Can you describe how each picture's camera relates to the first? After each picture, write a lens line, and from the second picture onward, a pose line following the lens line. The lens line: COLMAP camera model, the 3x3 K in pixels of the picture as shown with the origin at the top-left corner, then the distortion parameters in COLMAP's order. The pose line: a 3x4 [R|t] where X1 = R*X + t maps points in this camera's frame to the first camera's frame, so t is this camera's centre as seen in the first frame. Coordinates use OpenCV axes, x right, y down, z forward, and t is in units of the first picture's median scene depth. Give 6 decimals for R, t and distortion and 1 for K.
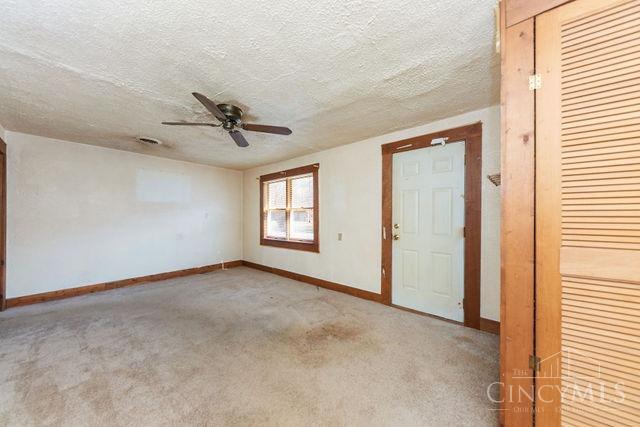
lens RADIAL K [[222.9, 0, 319.3], [0, 222.9, 217.2], [0, 0, 1]] dist [0.002584, 0.000024]
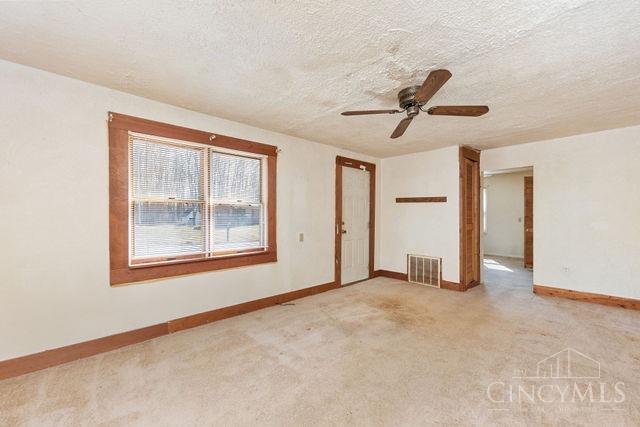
lens RADIAL K [[260.2, 0, 315.7], [0, 260.2, 215.7], [0, 0, 1]] dist [0.002500, 0.000307]
pose [[0.119344, 0.002231, 0.992850, -1.104802], [0.003321, 0.999991, -0.002646, 0.001145], [-0.992847, 0.003613, 0.119336, 0.935148]]
